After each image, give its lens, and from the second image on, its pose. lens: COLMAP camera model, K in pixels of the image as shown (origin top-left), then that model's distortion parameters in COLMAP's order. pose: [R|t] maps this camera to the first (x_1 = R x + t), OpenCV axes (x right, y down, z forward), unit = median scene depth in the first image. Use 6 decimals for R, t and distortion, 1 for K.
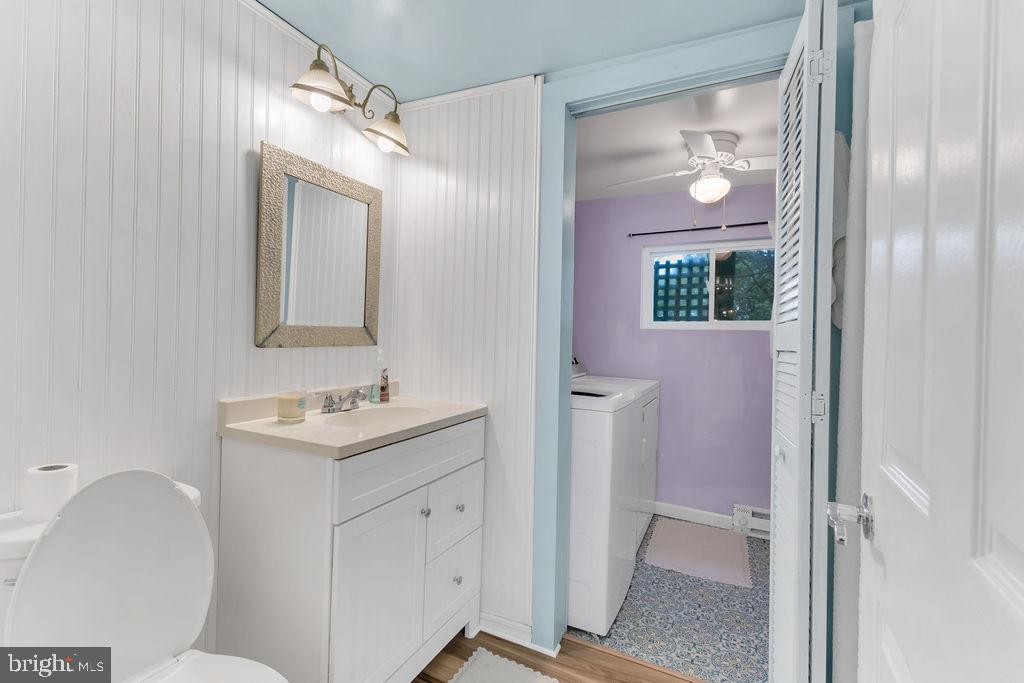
lens RADIAL K [[465.5, 0, 512.0], [0, 465.5, 341.5], [0, 0, 1]] dist [0.012795, -0.000057]
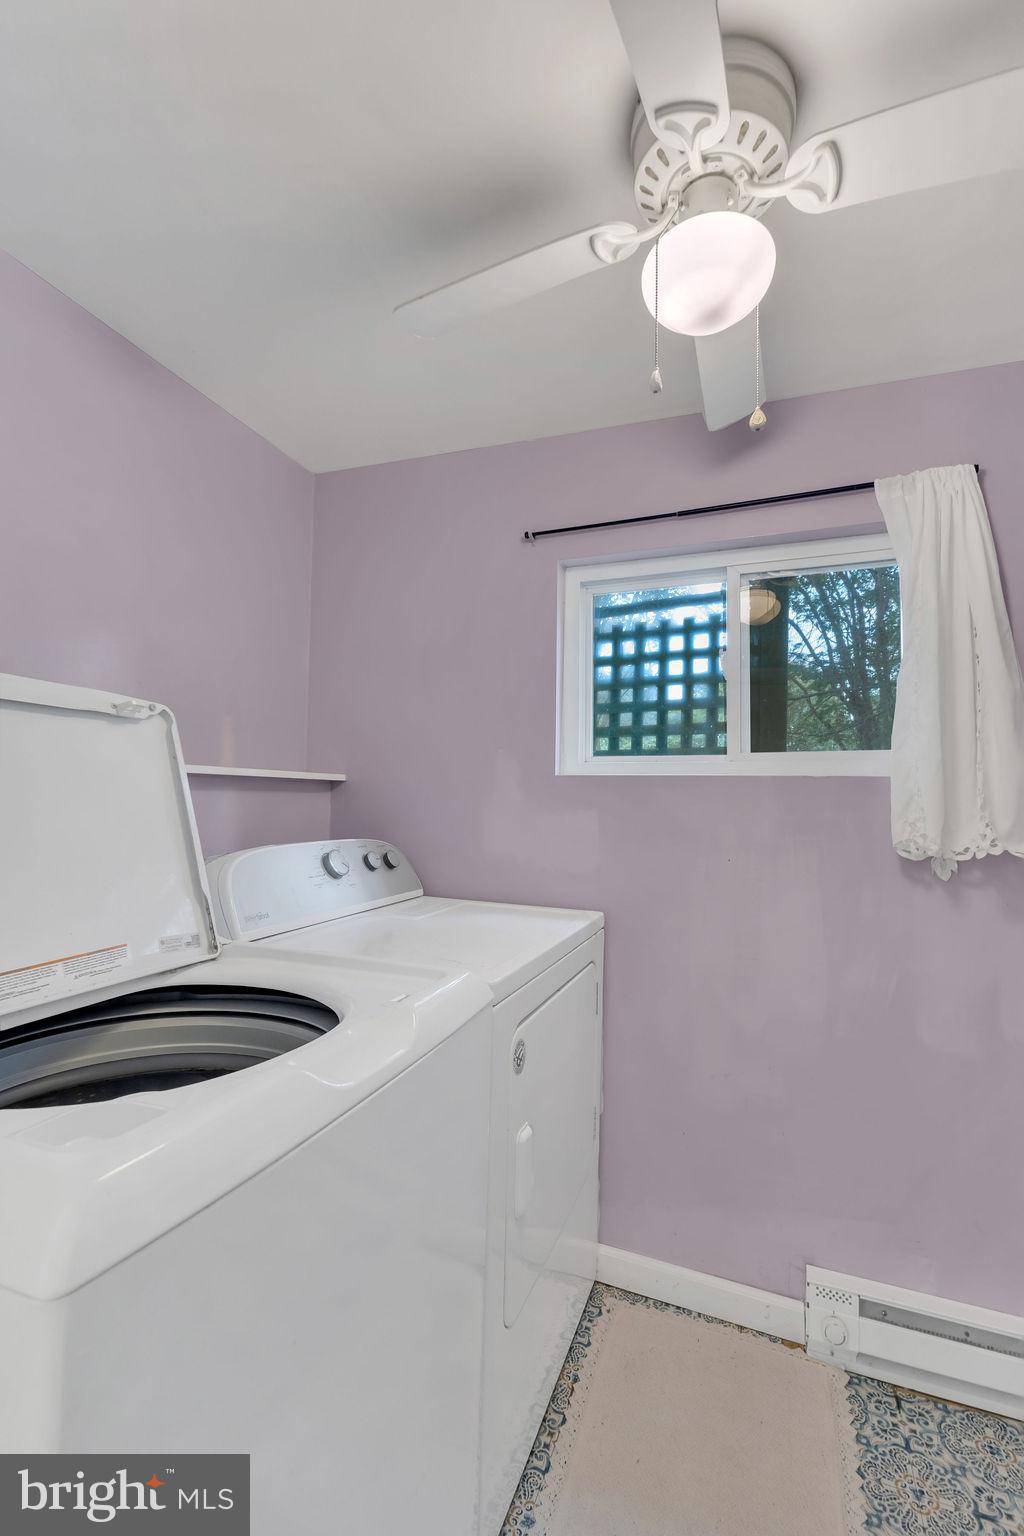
lens RADIAL K [[711.3, 0, 512.0], [0, 711.3, 768.0], [0, 0, 1]] dist [0.022908, -0.000095]
pose [[0.996678, -0.002665, 0.081399, 0.194726], [0.006631, 0.998801, -0.048497, -0.004969], [-0.081172, 0.048875, 0.995501, 0.424371]]
